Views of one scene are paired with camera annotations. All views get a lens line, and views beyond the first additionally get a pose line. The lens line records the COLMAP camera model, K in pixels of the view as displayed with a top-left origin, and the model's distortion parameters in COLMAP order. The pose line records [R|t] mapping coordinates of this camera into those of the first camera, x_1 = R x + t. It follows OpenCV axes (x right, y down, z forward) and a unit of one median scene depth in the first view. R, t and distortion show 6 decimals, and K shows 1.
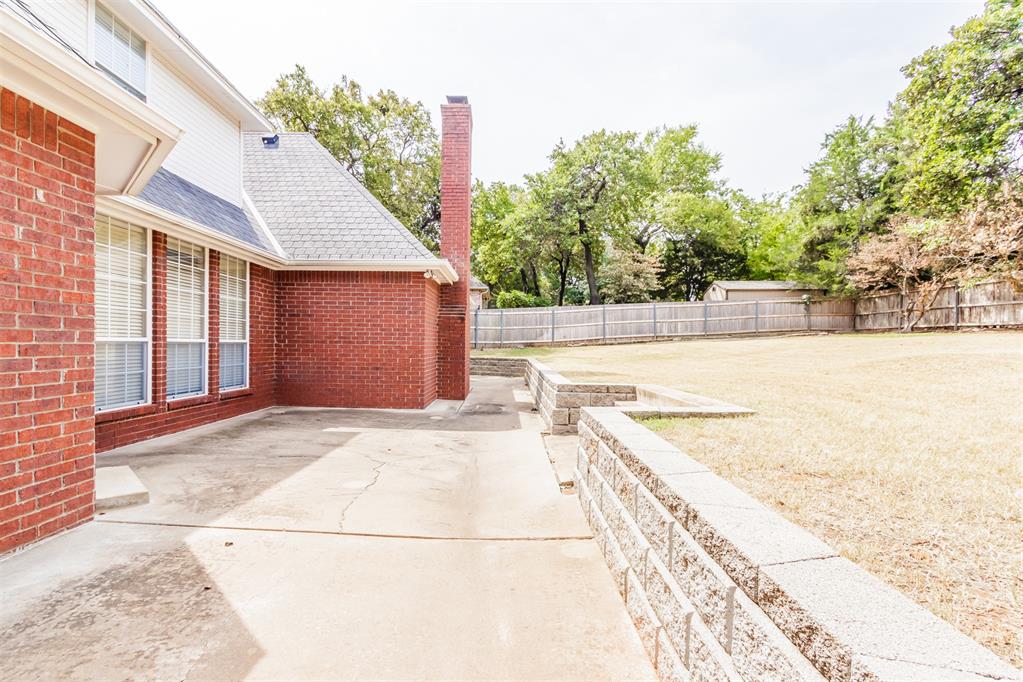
lens RADIAL K [[467.0, 0, 505.7], [0, 467.0, 344.2], [0, 0, 1]] dist [-0.002104, -0.000661]
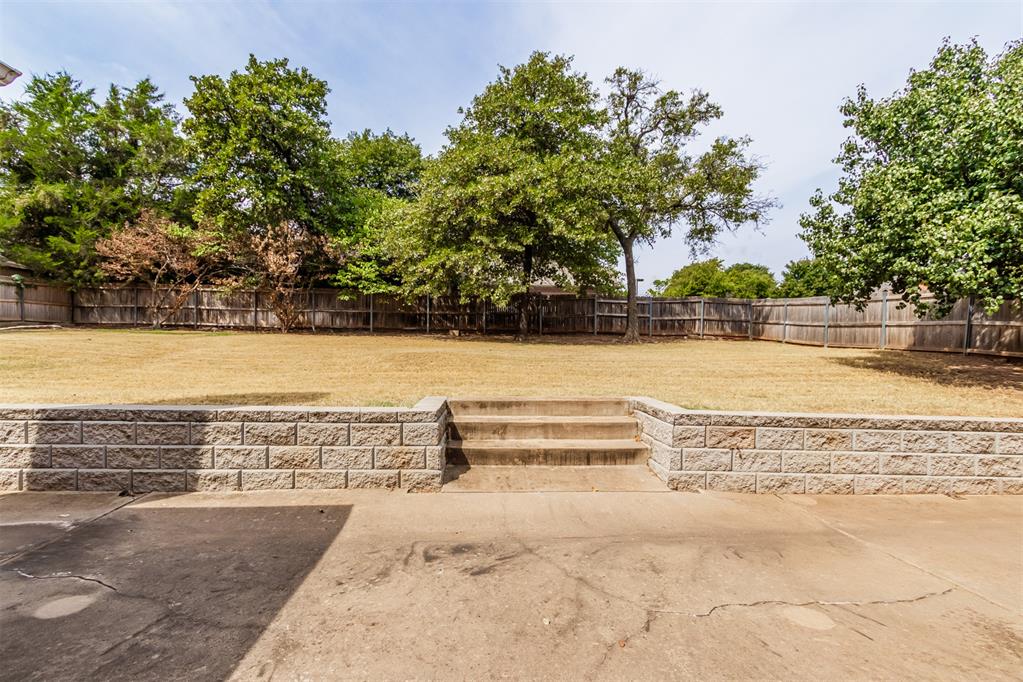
lens RADIAL K [[467.0, 0, 501.0], [0, 467.0, 340.9], [0, 0, 1]] dist [-0.002104, -0.000661]
pose [[-0.035441, 0.002118, 0.999370, -0.178458], [-0.011838, 0.999927, -0.002539, -0.006116], [-0.999302, -0.011921, -0.035413, 0.282371]]
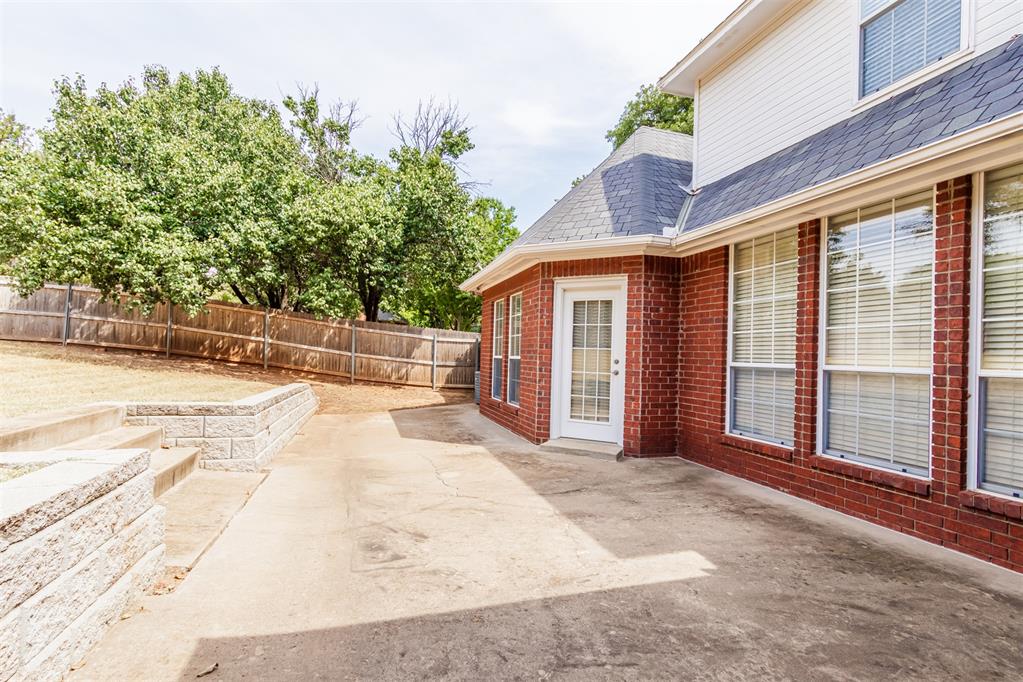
lens RADIAL K [[467.0, 0, 502.2], [0, 467.0, 344.1], [0, 0, 1]] dist [-0.002104, -0.000661]
pose [[-0.961050, -0.042156, -0.273141, -0.021397], [-0.035985, 0.998972, -0.027565, -0.002171], [0.274023, -0.016662, -0.961579, 0.448426]]
